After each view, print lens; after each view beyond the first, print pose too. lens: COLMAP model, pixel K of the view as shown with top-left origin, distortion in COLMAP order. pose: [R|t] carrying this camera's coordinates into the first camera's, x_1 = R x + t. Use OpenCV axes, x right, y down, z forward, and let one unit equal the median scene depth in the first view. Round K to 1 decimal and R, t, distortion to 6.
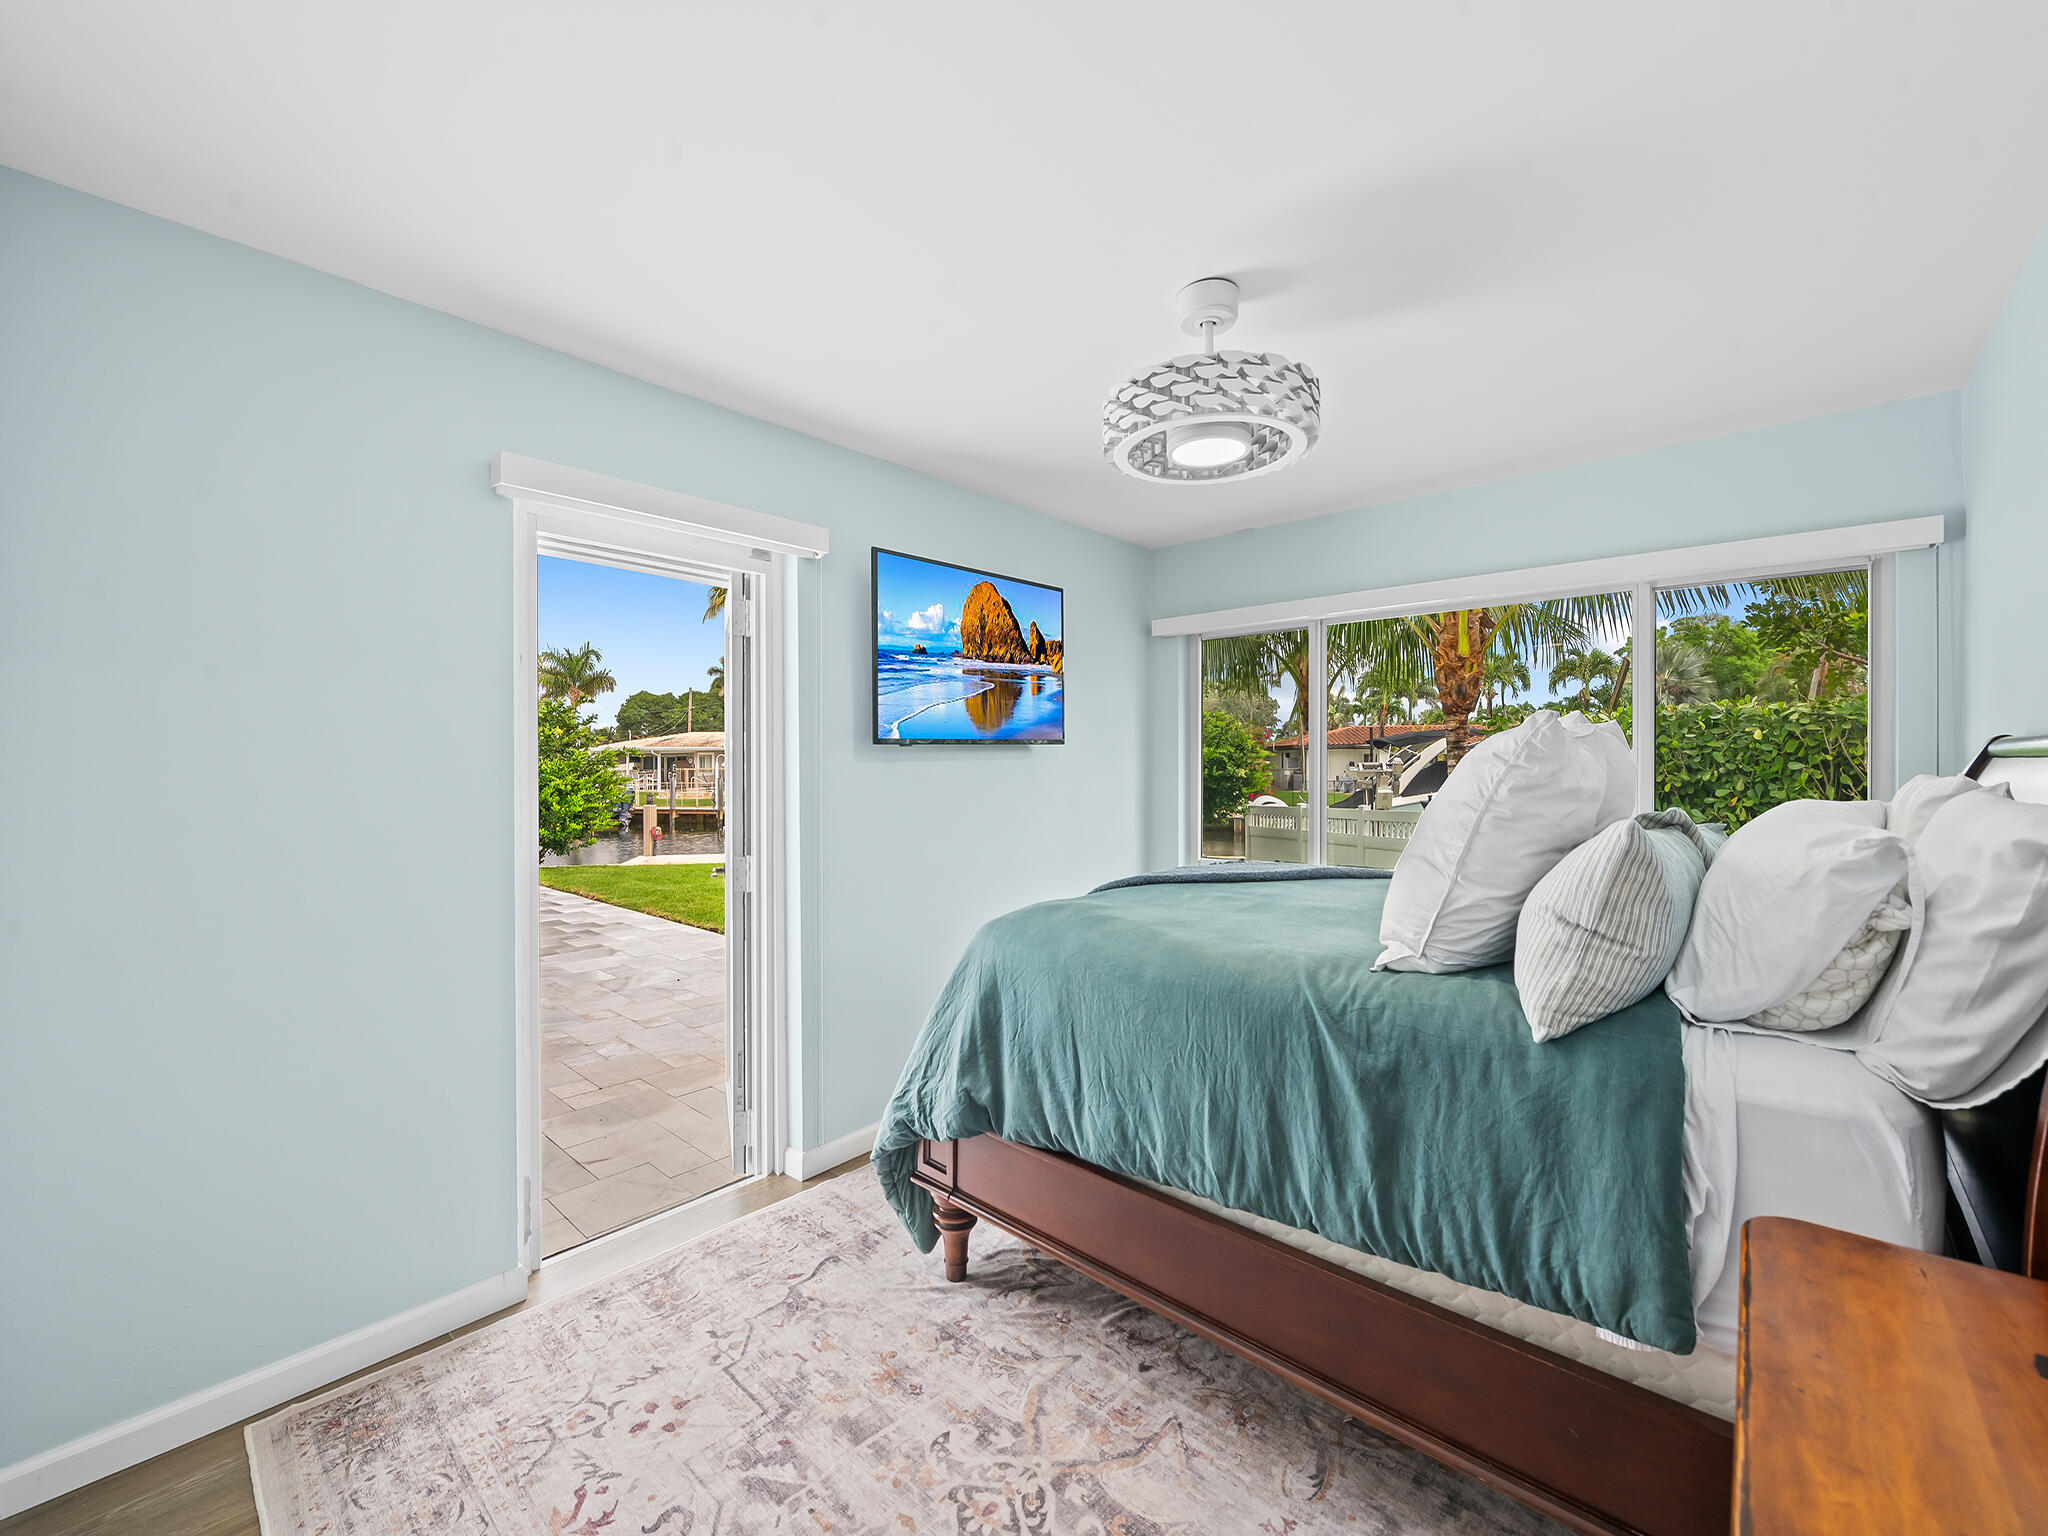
lens RADIAL K [[832.5, 0, 1020.4], [0, 832.5, 768.1], [0, 0, 1]] dist [-0.002826, -0.006322]
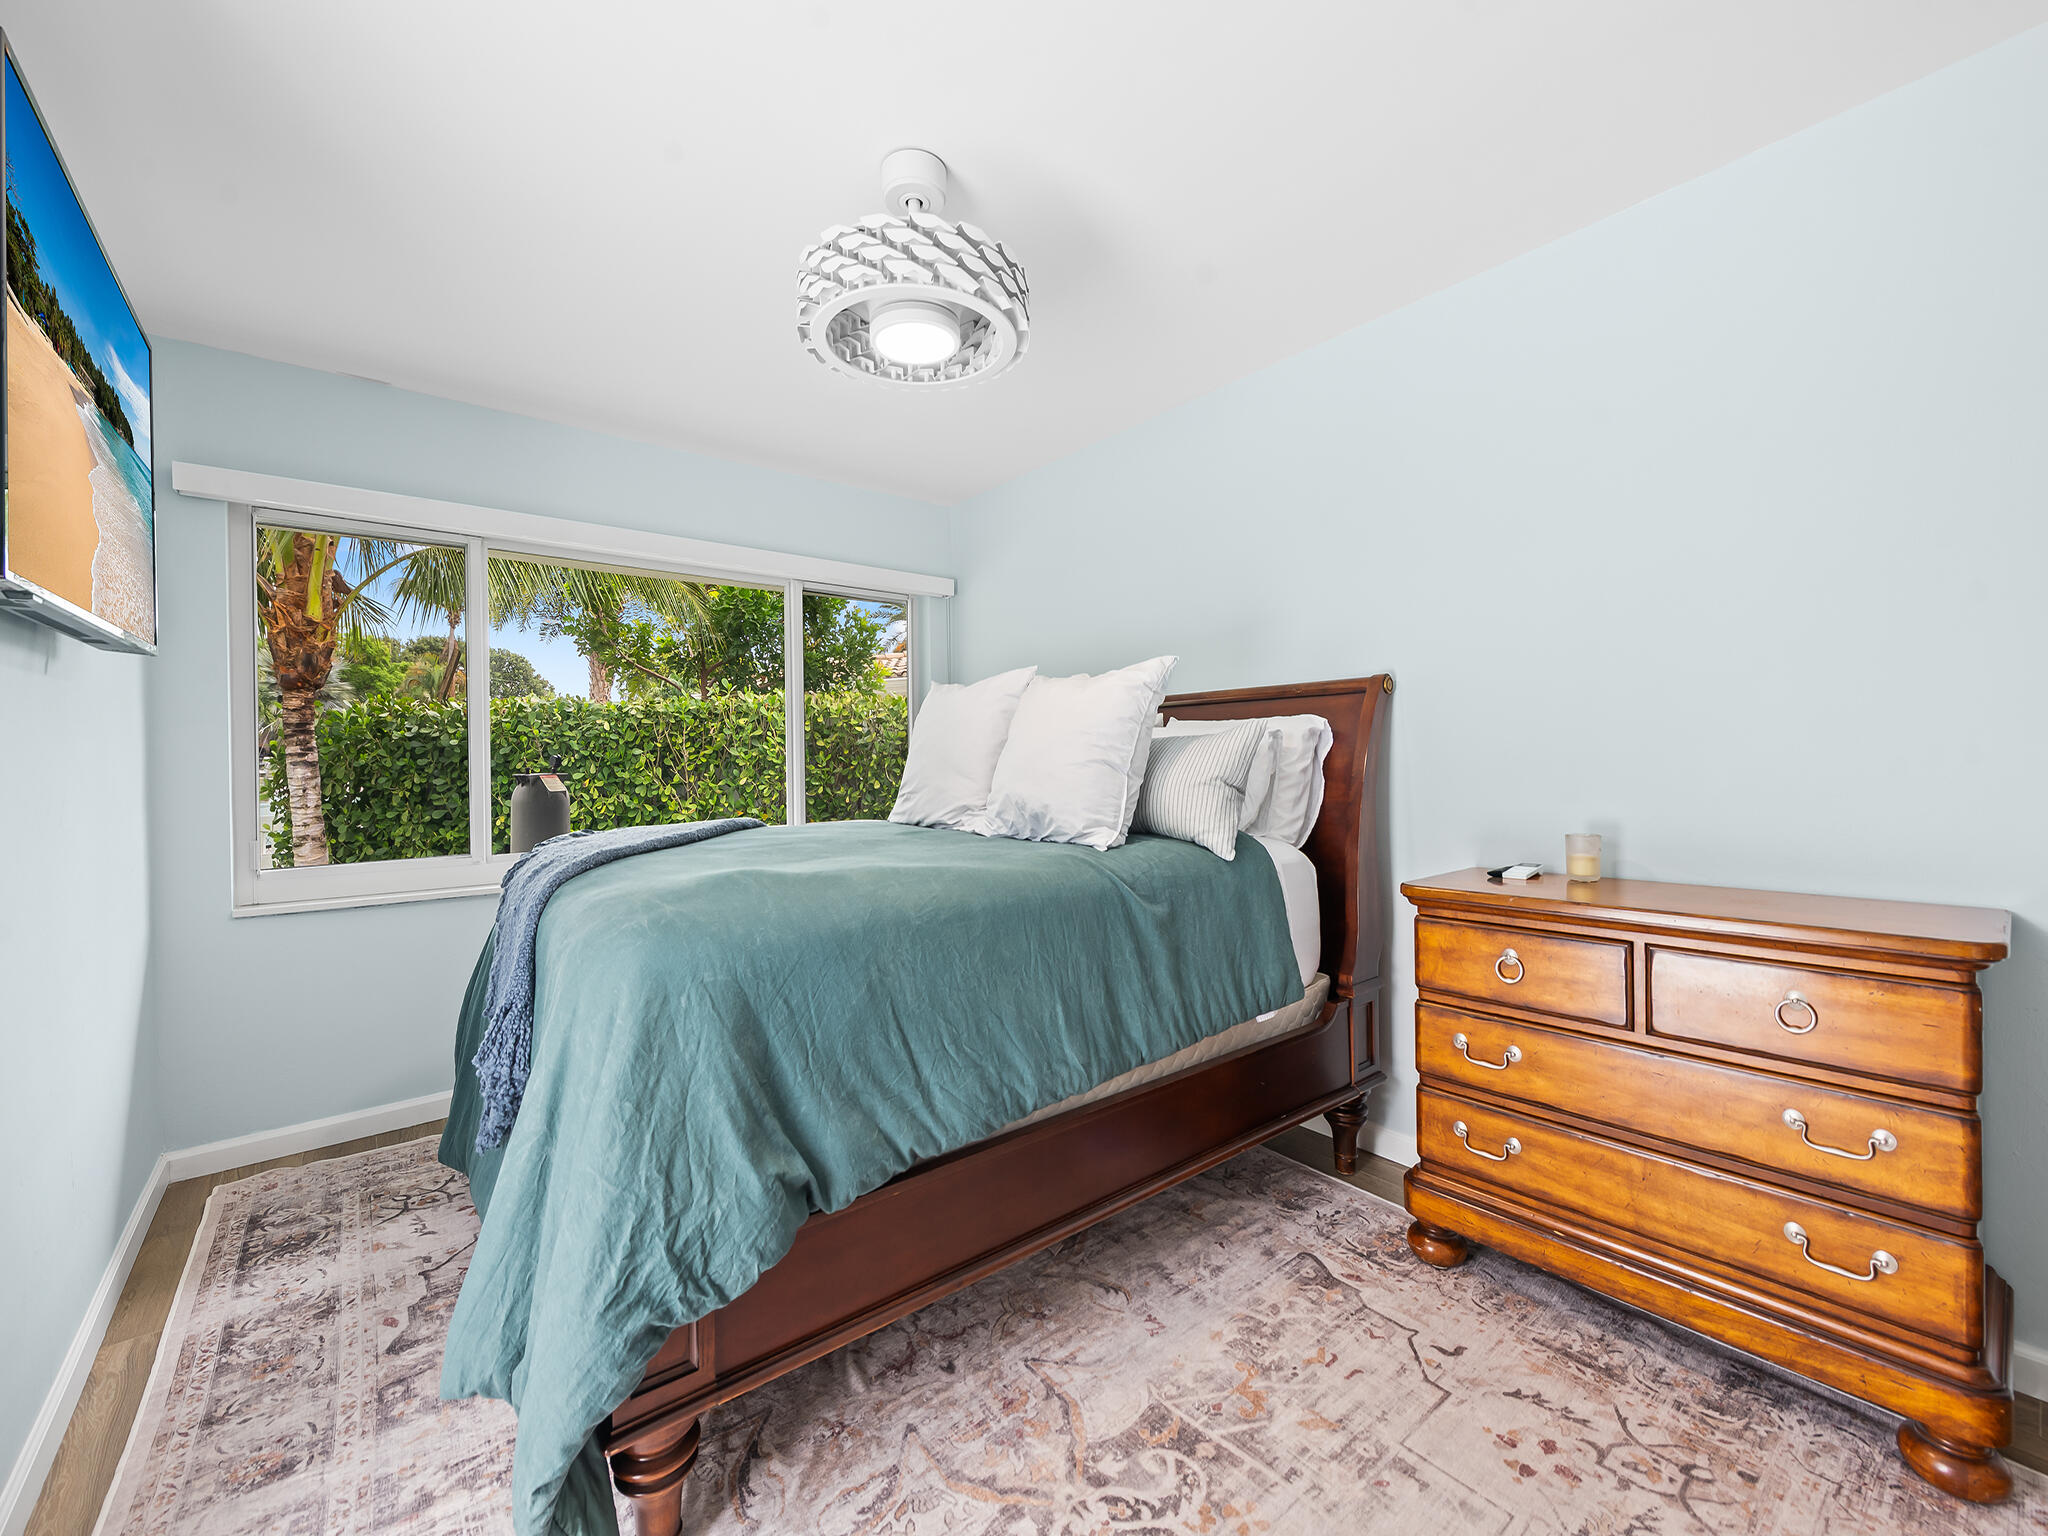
lens RADIAL K [[826.7, 0, 1018.2], [0, 826.7, 765.9], [0, 0, 1]] dist [0.004846, -0.004297]
pose [[0.161964, -0.007249, 0.986770, -0.735680], [0.021545, 0.999761, 0.003808, 0.097112], [-0.986561, 0.020643, 0.162081, 0.829371]]
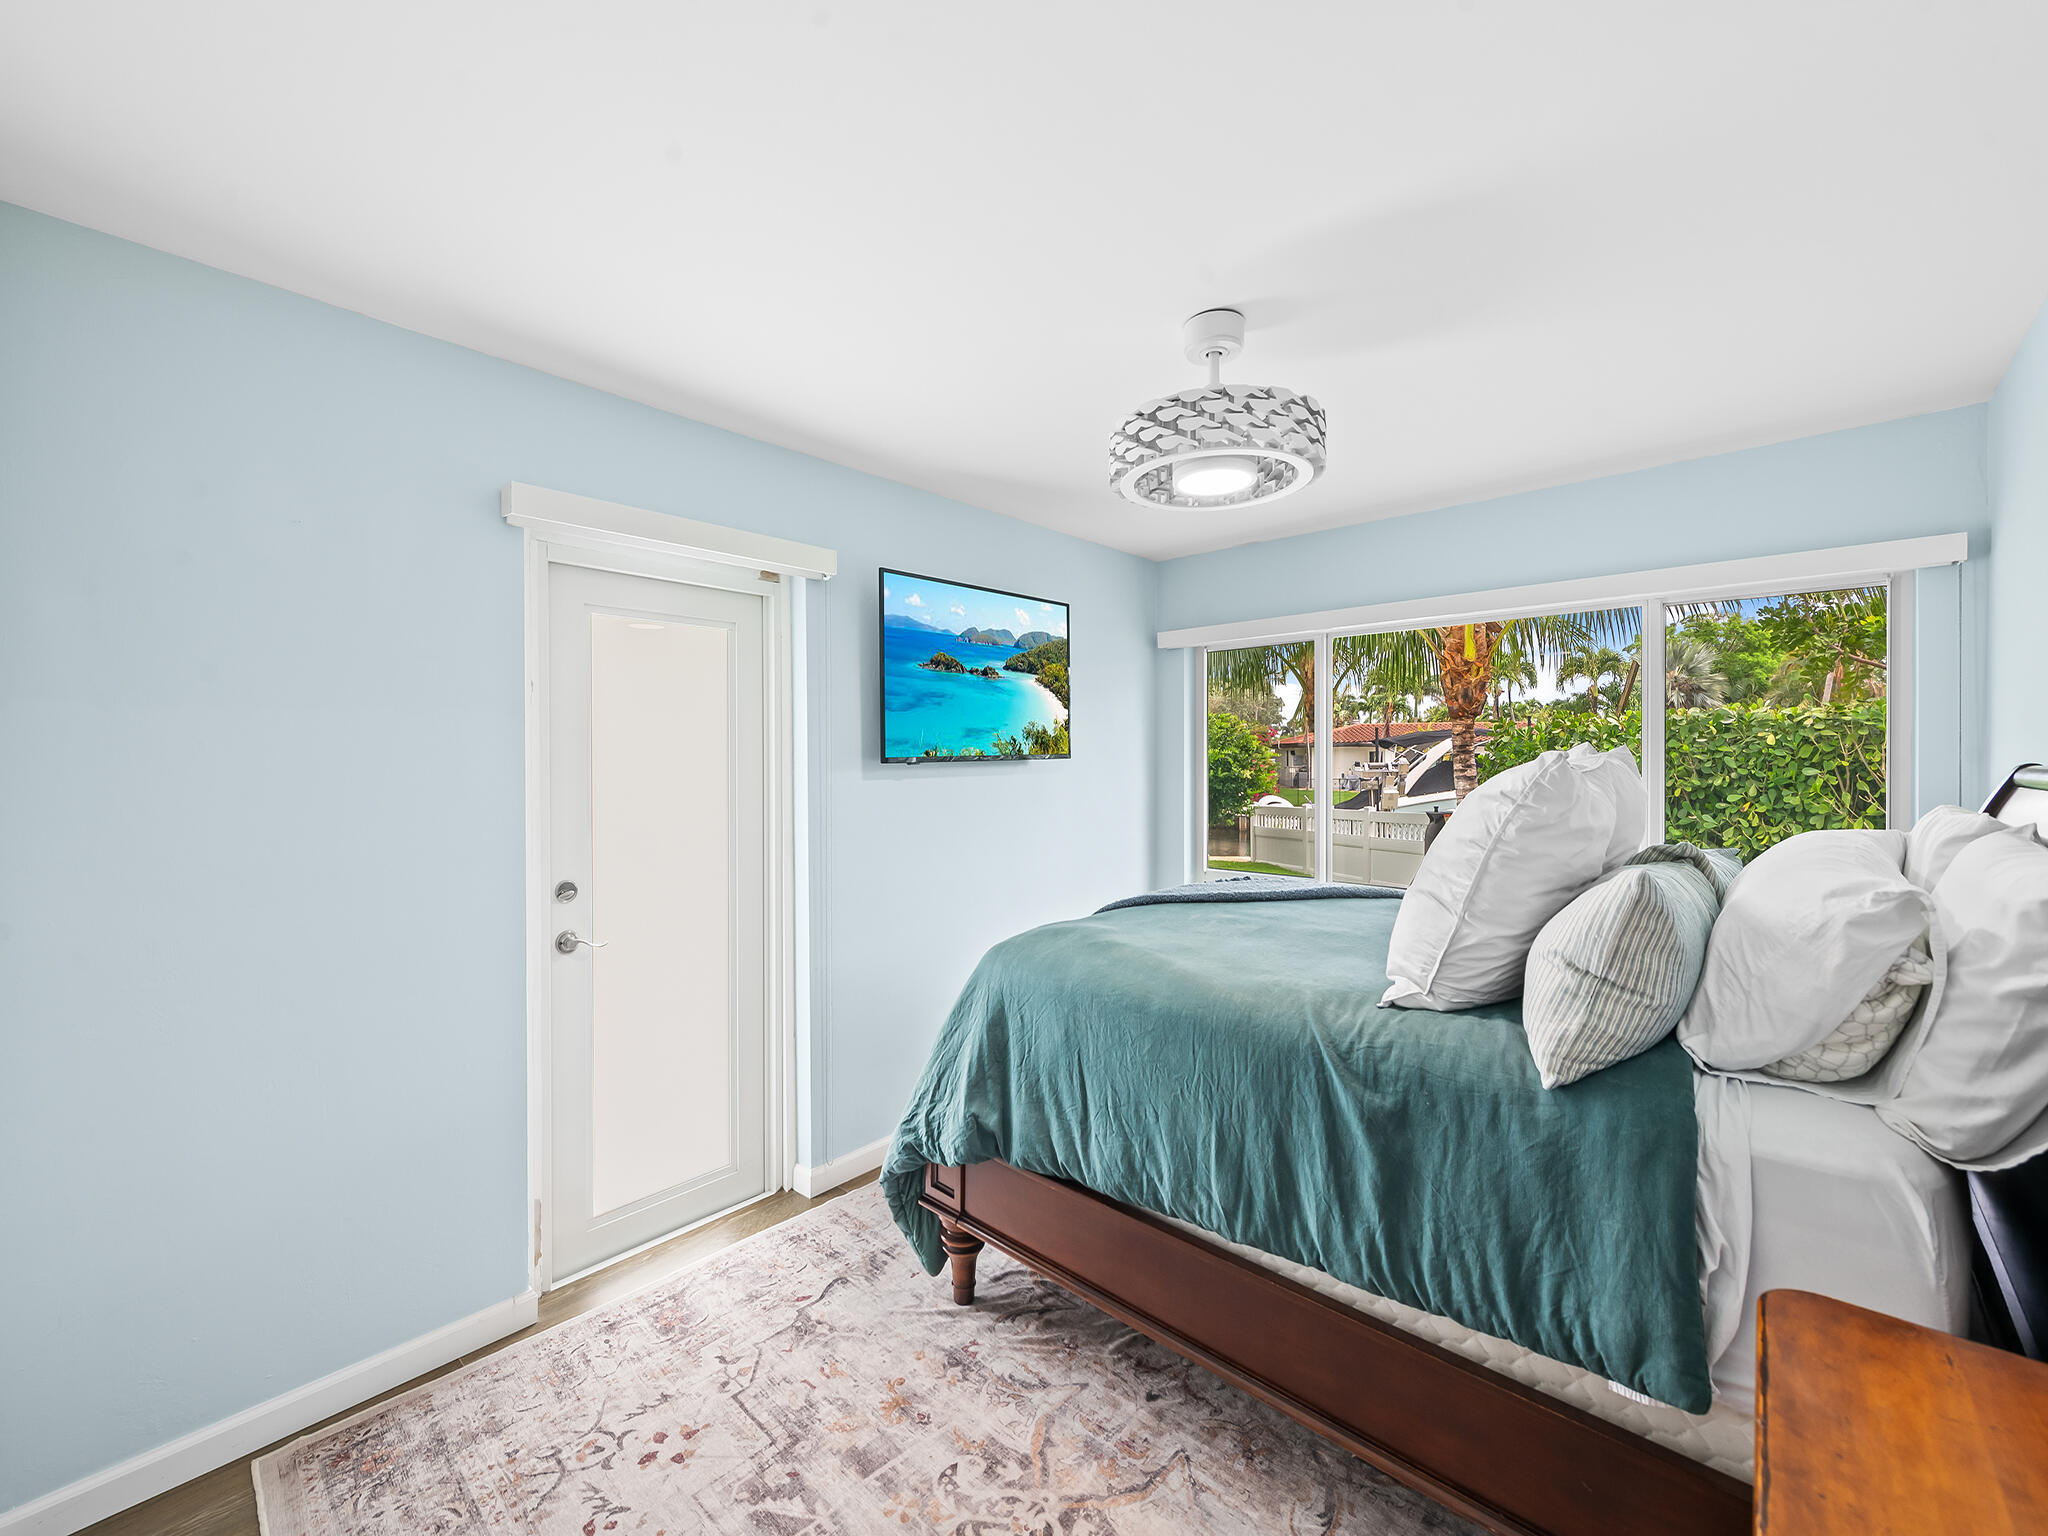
lens RADIAL K [[826.7, 0, 1018.2], [0, 826.7, 765.9], [0, 0, 1]] dist [0.004846, -0.004297]
pose [[0.999952, -0.001258, -0.009735, -0.000922], [0.001268, 0.999999, 0.000987, -0.042778], [0.009734, -0.000999, 0.999952, 0.000193]]
